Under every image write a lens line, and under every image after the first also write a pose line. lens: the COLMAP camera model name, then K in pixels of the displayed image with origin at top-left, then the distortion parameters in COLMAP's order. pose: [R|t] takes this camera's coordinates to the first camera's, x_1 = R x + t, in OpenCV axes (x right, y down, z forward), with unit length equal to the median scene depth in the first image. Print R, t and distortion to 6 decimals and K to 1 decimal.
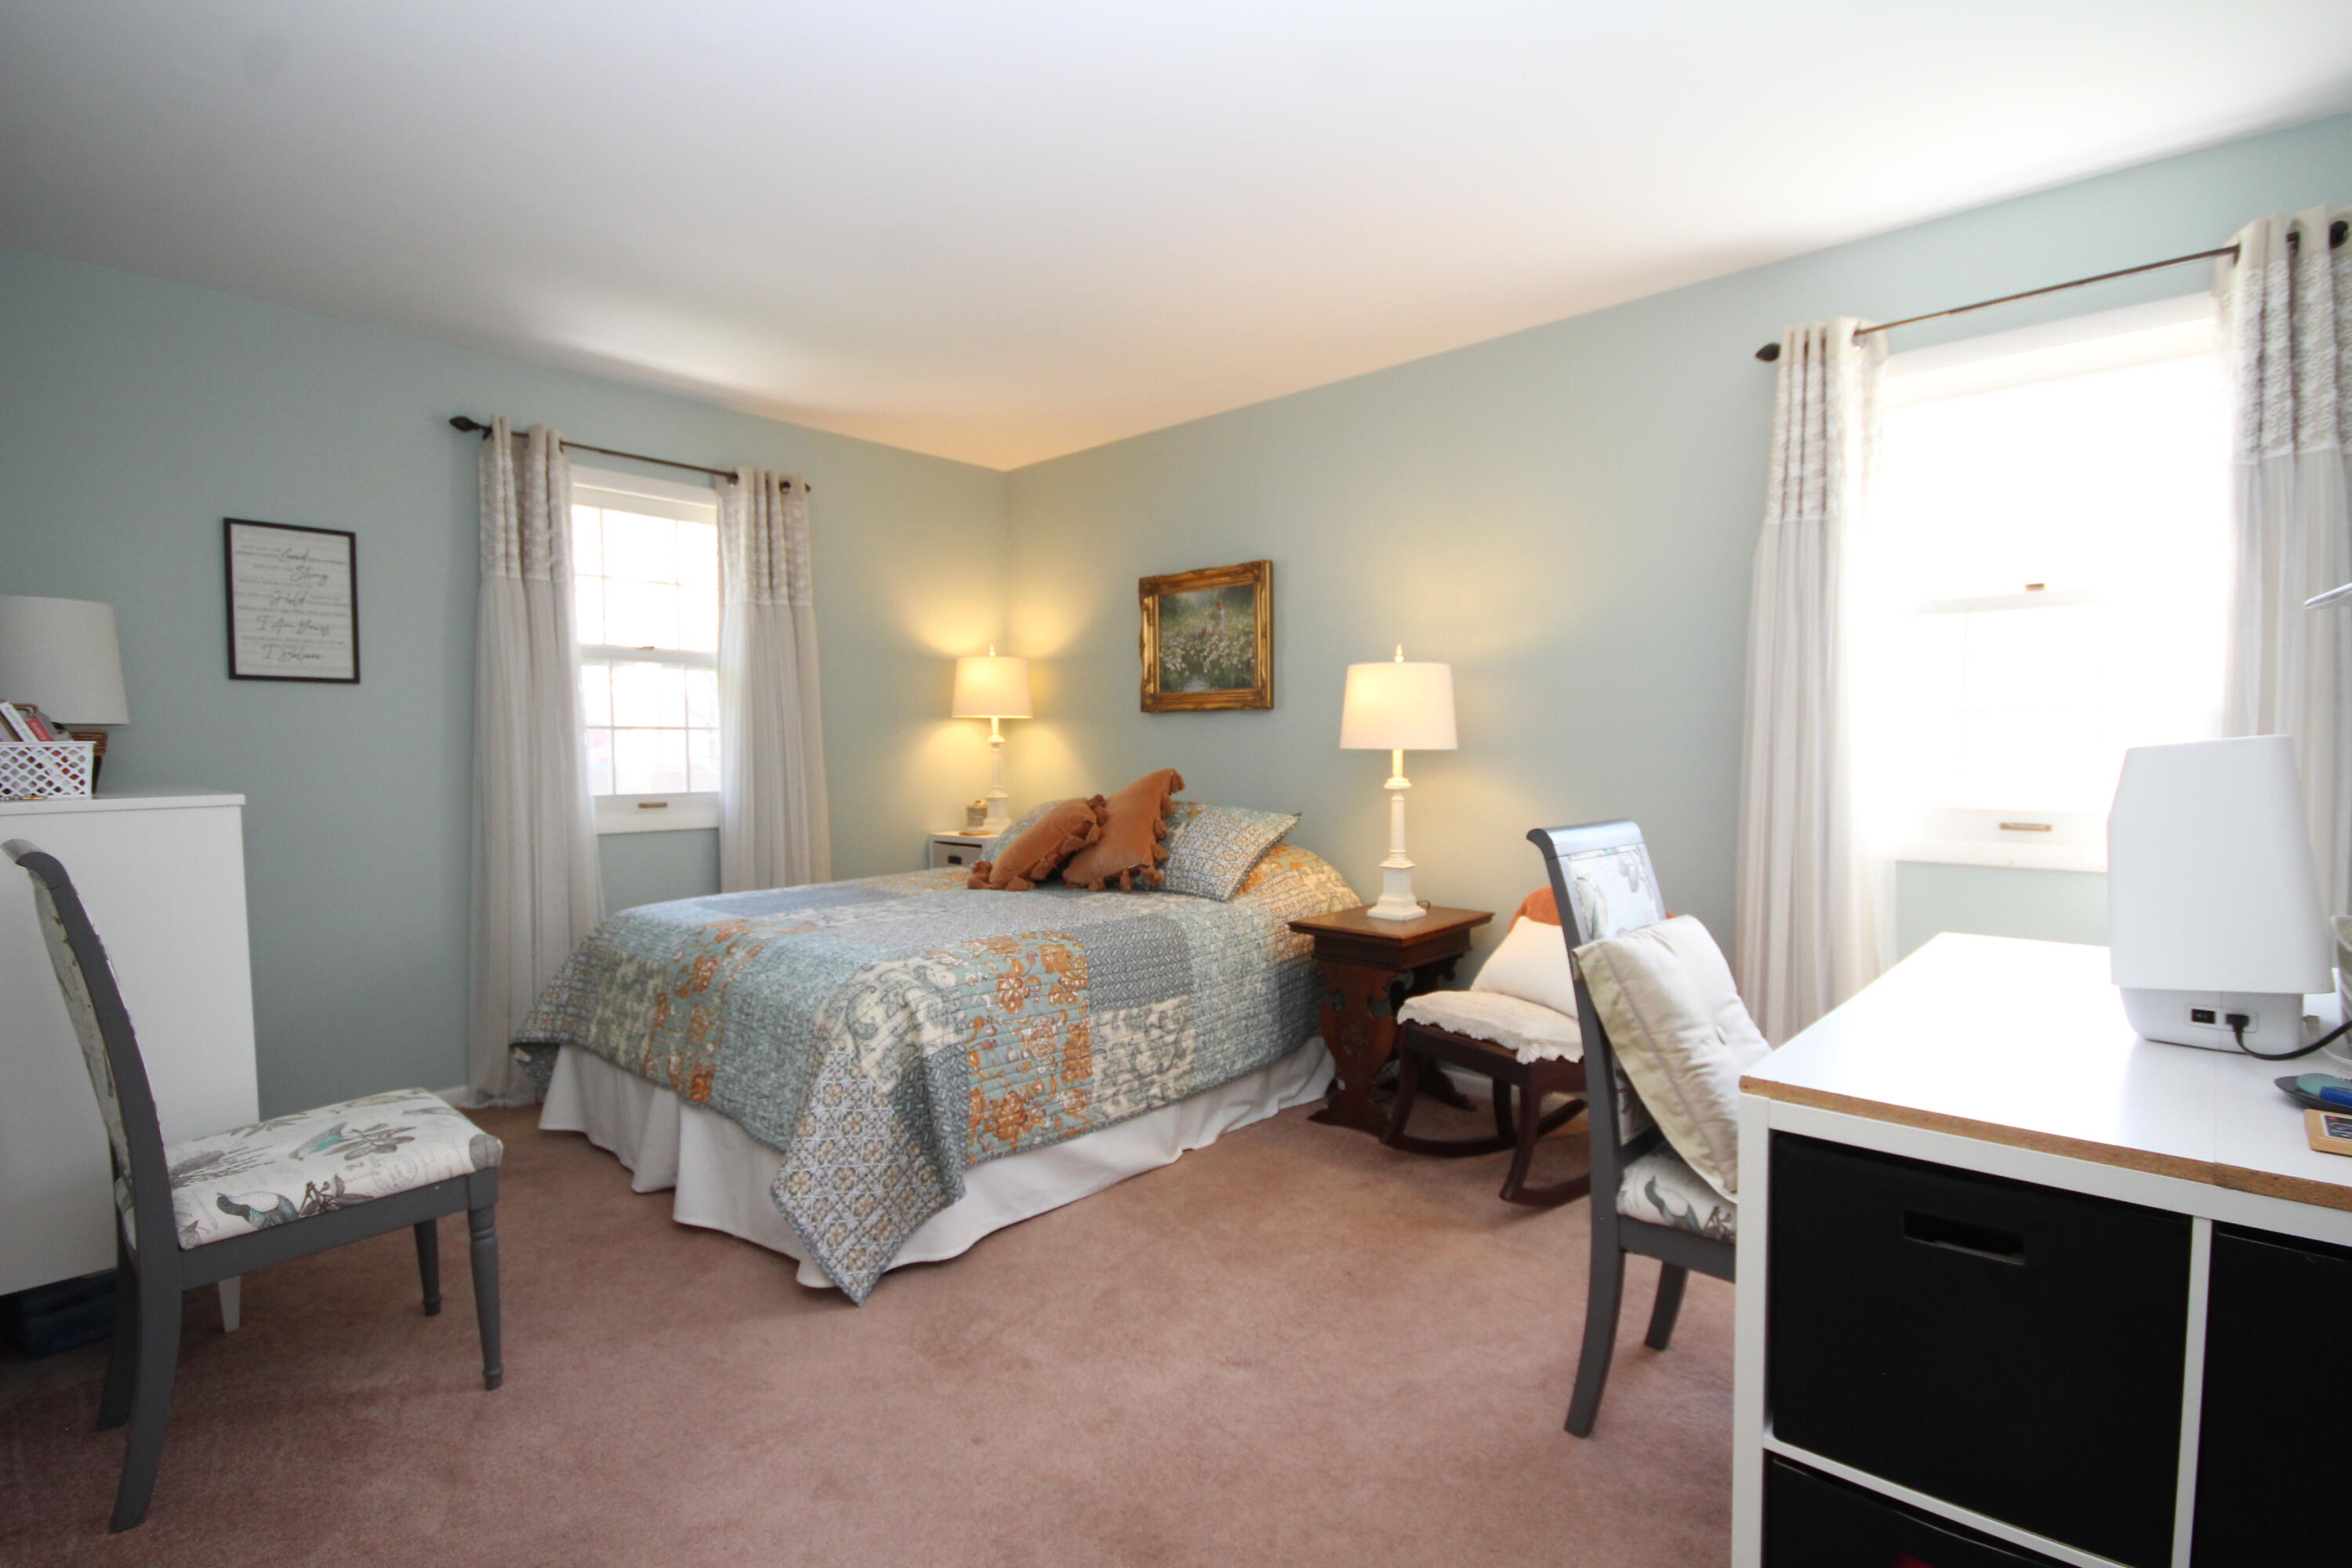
lens RADIAL K [[1102.6, 0, 1176.0], [0, 1102.6, 784.0], [0, 0, 1]] dist [-0.003476, -0.000775]
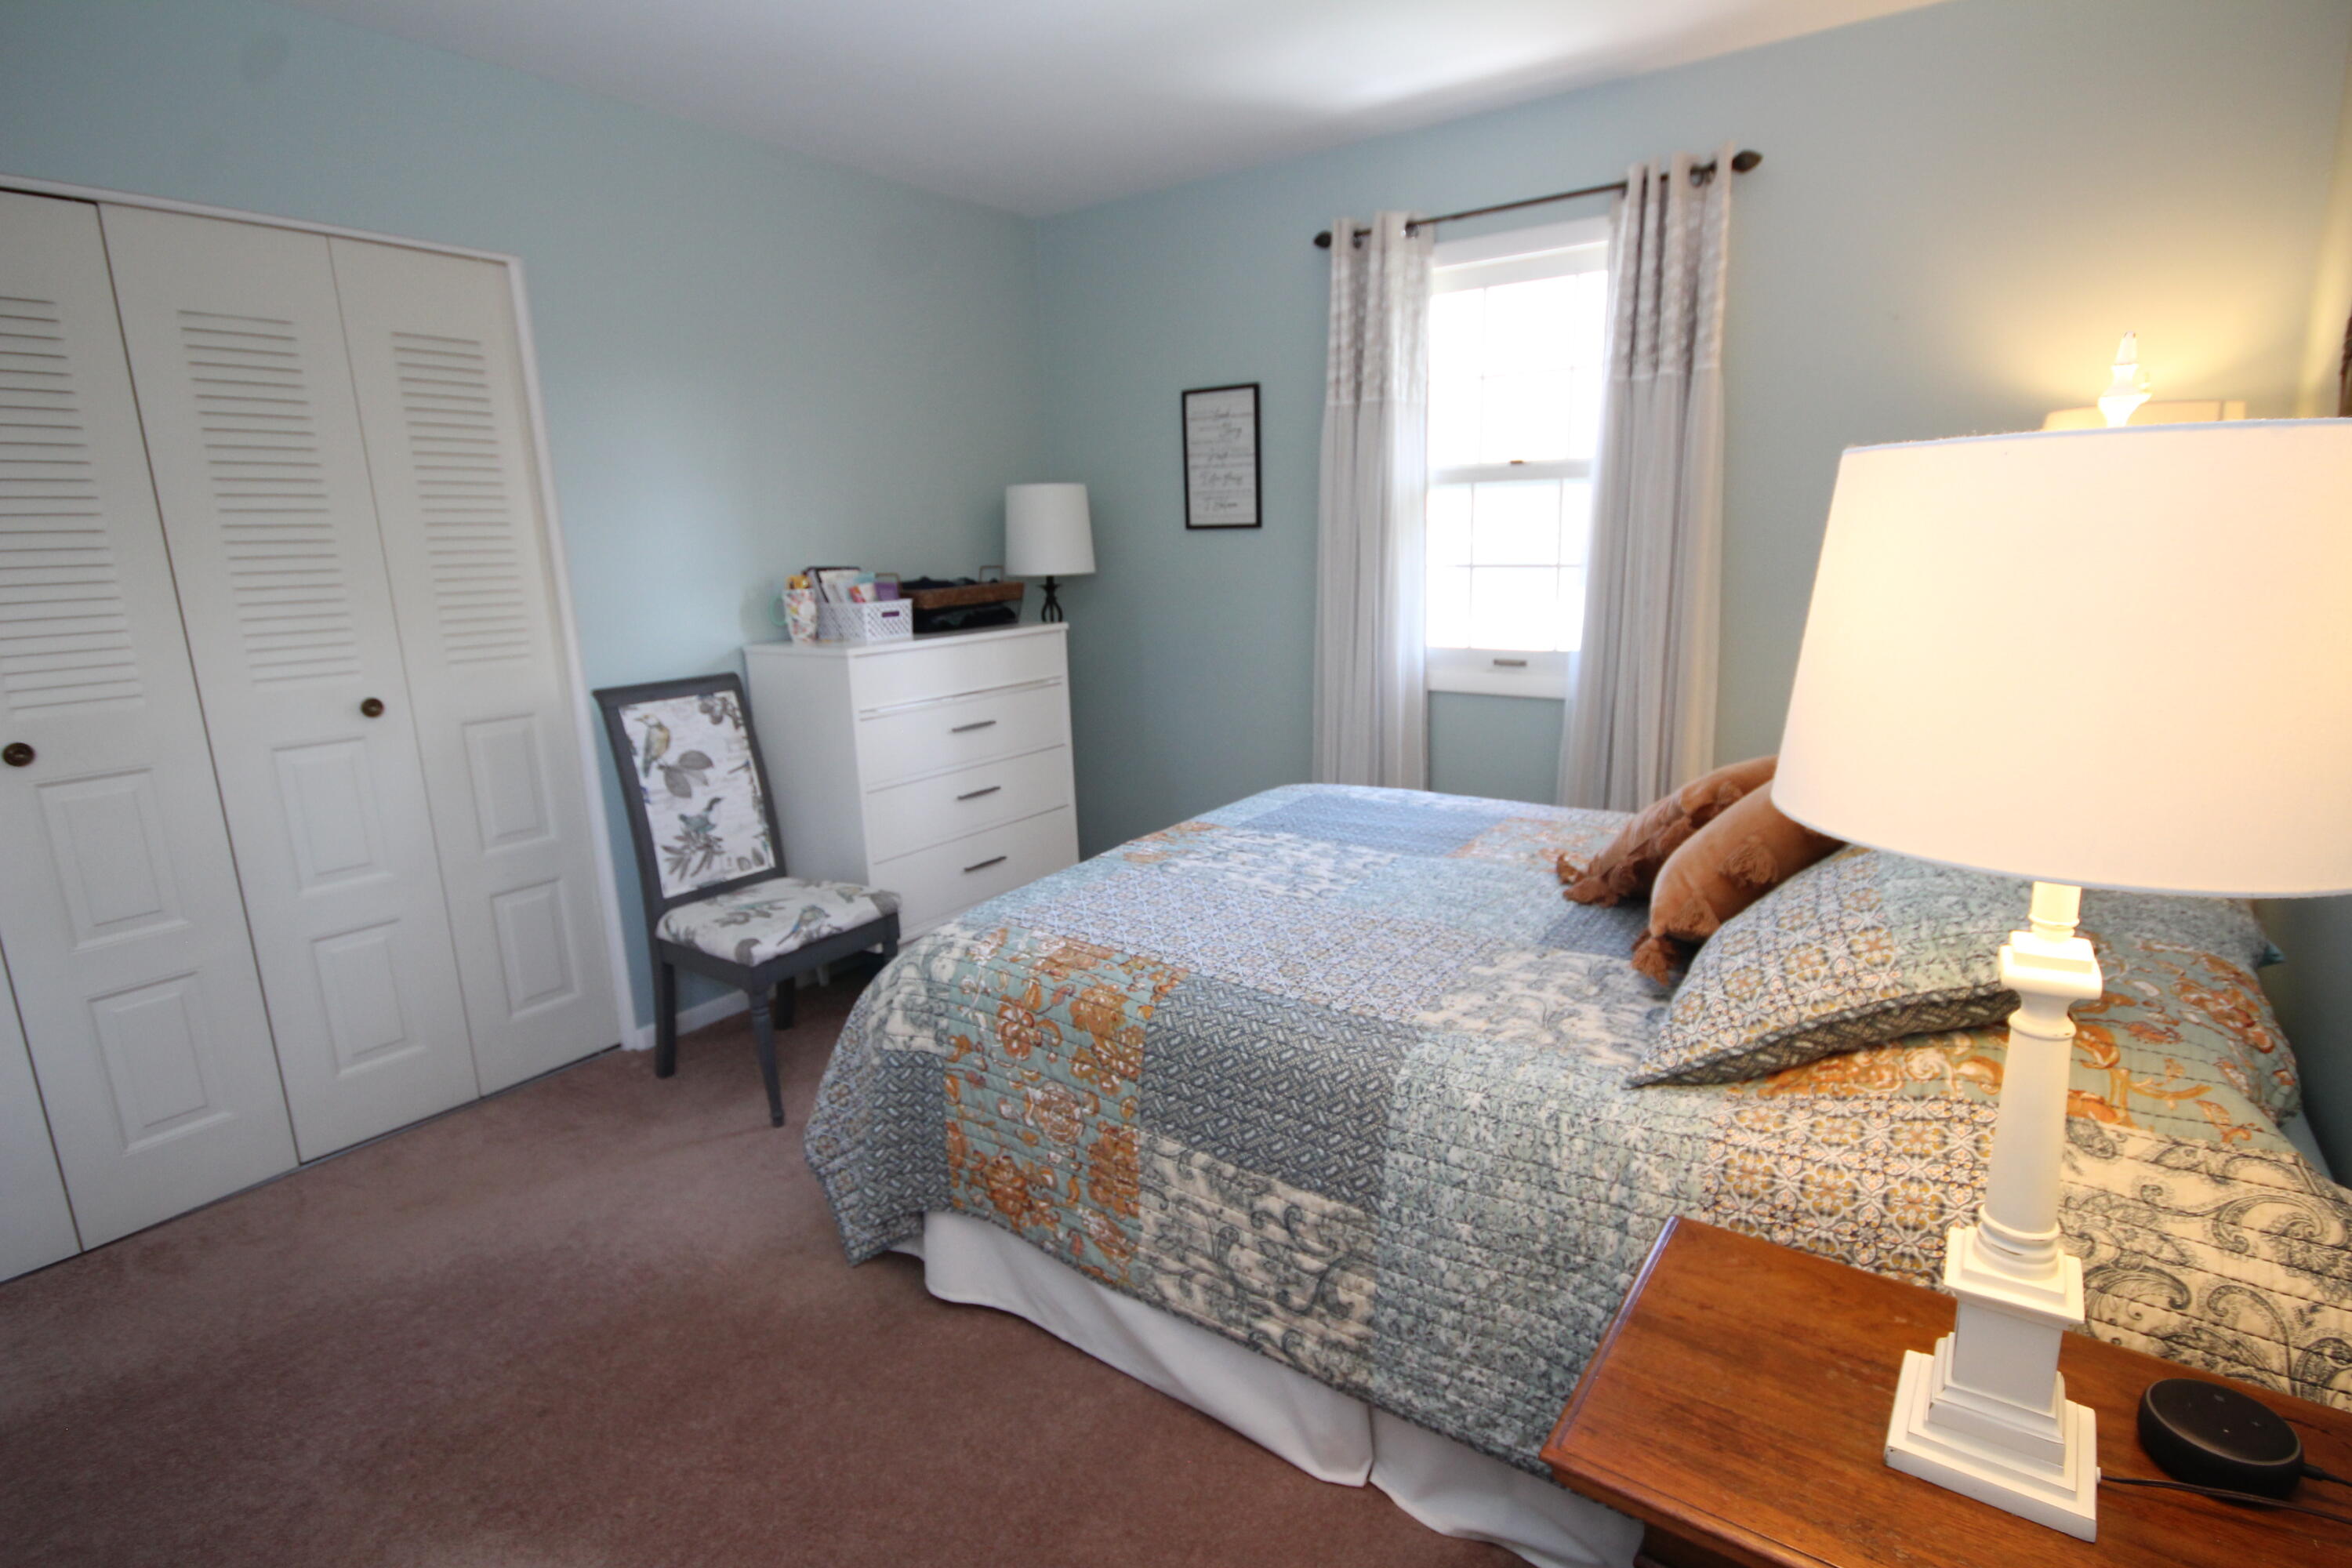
lens RADIAL K [[1159.4, 0, 1176.0], [0, 1159.4, 784.0], [0, 0, 1]] dist [0.002258, 0.000670]
pose [[0.119125, 0.213216, -0.969716, 0.465366], [-0.008177, 0.976848, 0.213779, -0.100838], [0.992846, -0.017537, 0.118111, 0.887945]]
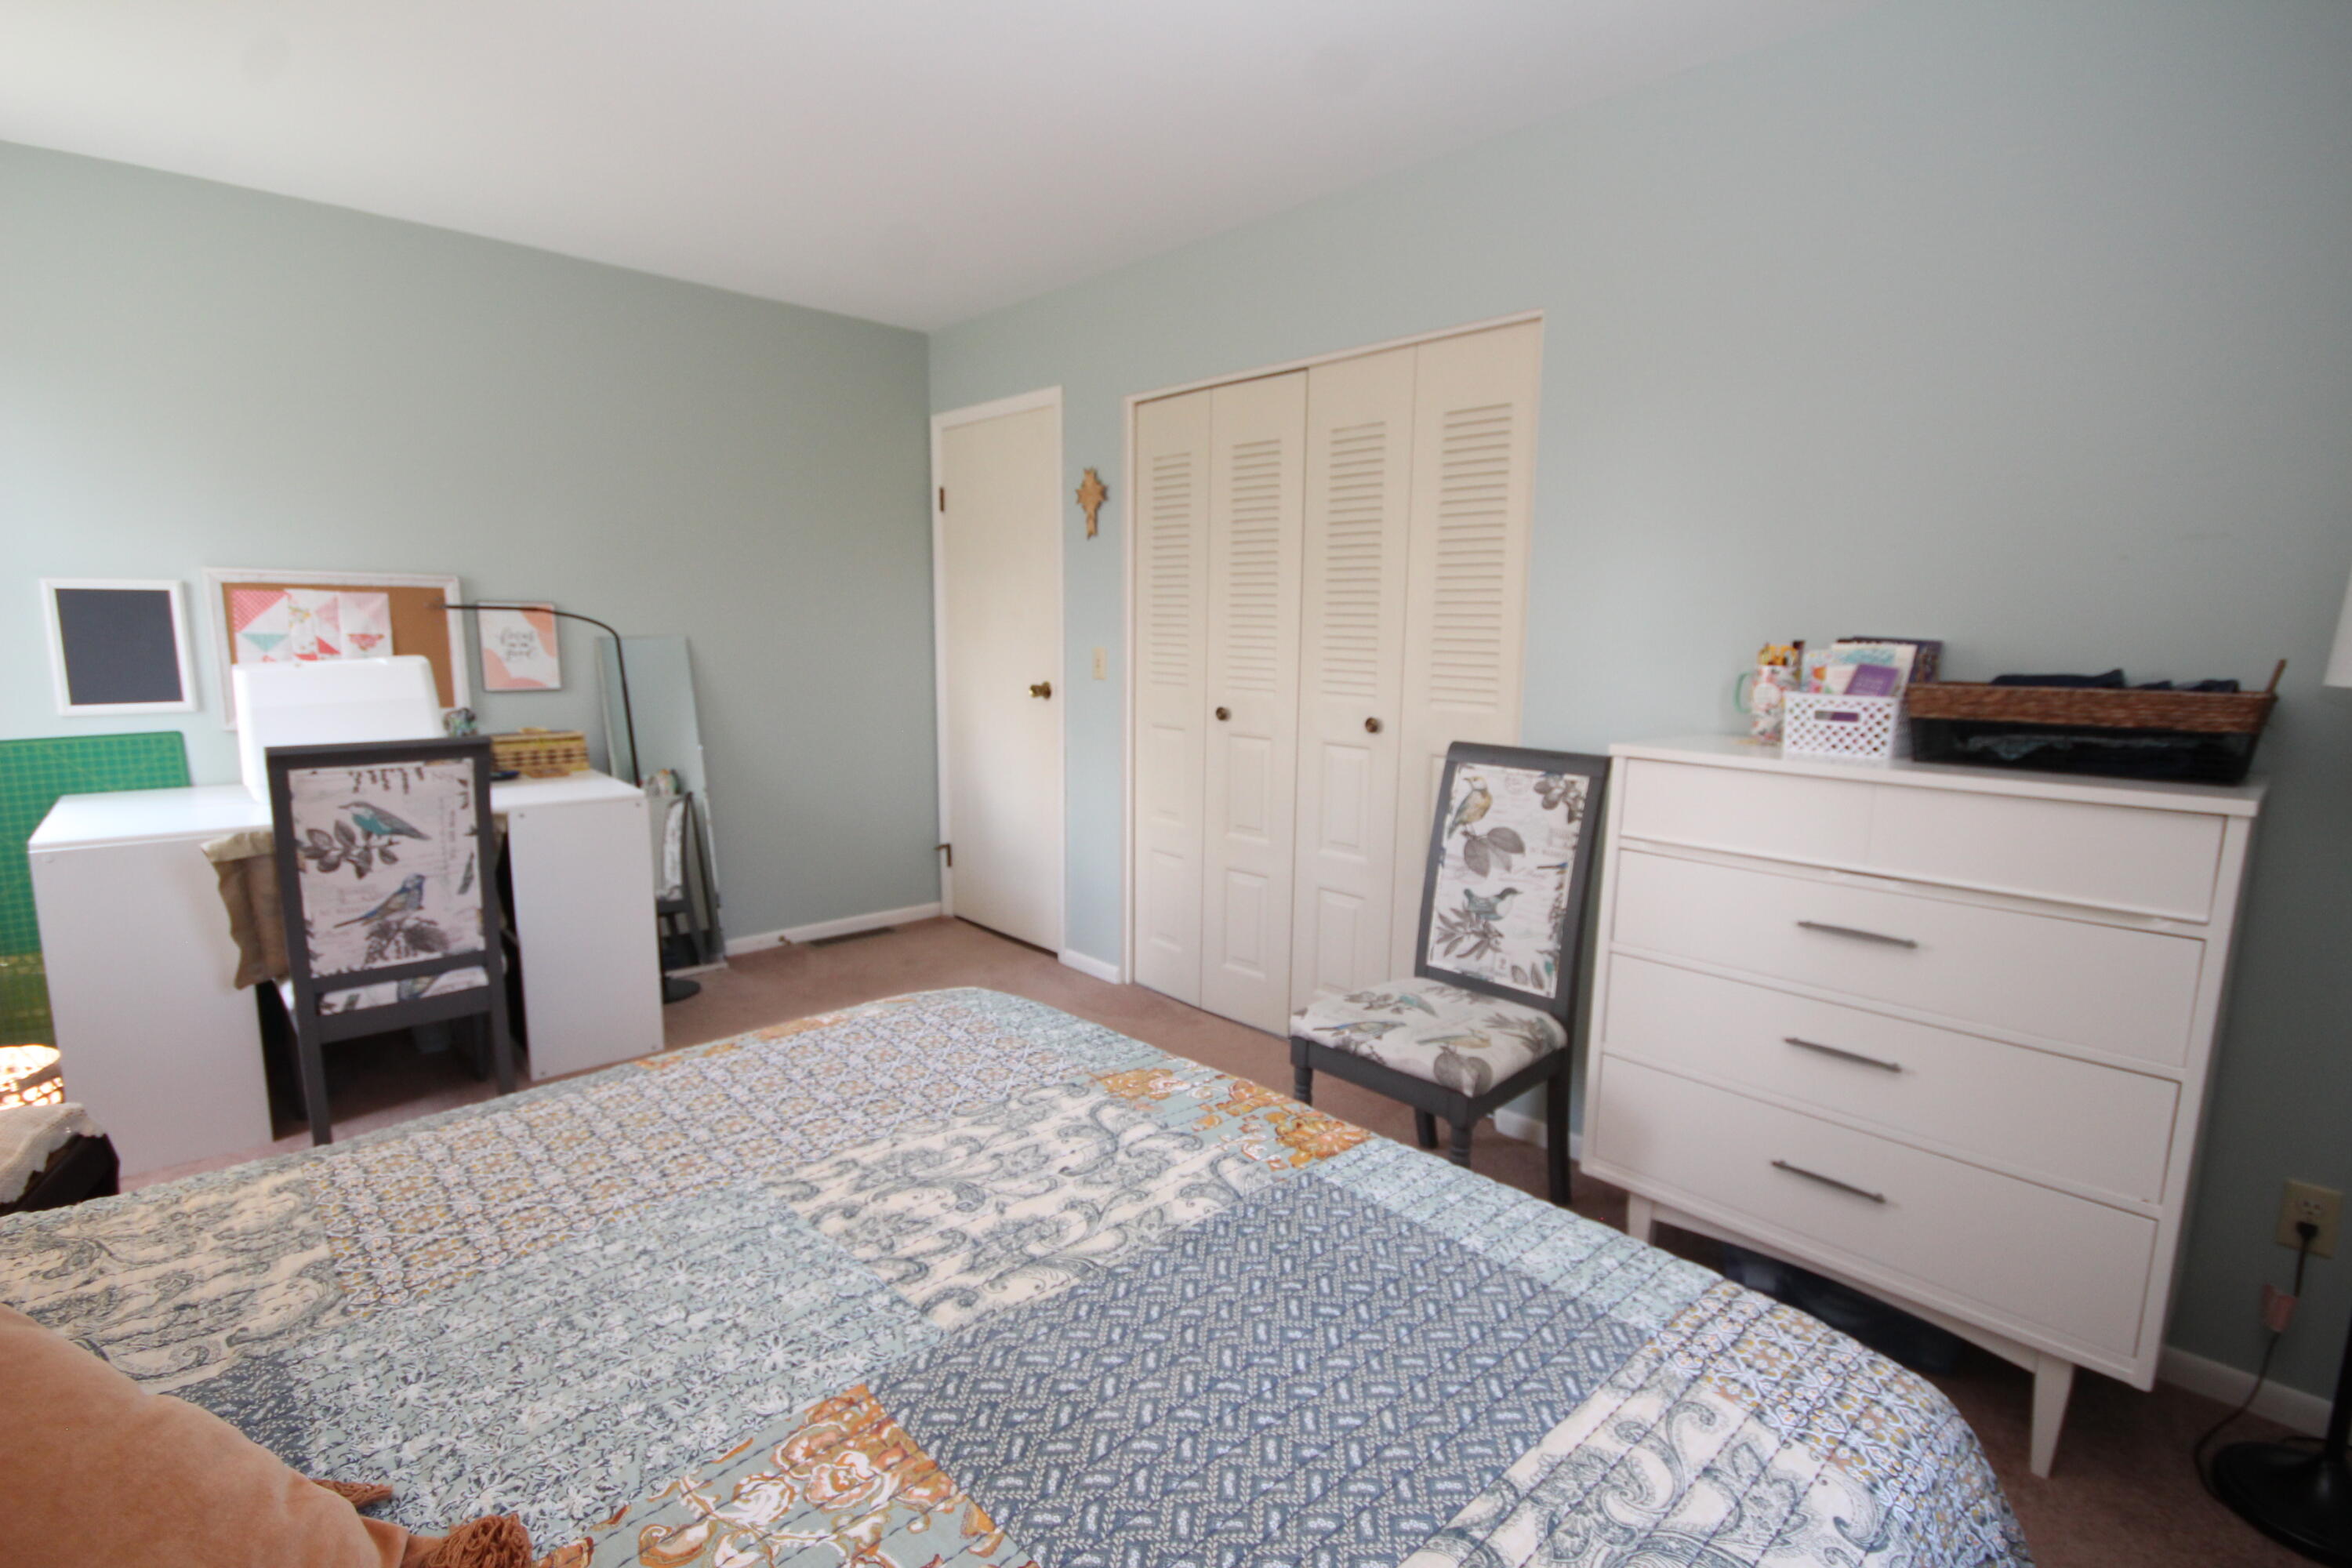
lens RADIAL K [[1064.0, 0, 1176.0], [0, 1064.0, 784.0], [0, 0, 1]] dist [-0.000129, 0.000311]
pose [[-0.998747, -0.016405, 0.047279, -0.362143], [-0.007555, 0.983339, 0.181624, -0.089581], [-0.049471, 0.181040, -0.982231, 1.402205]]
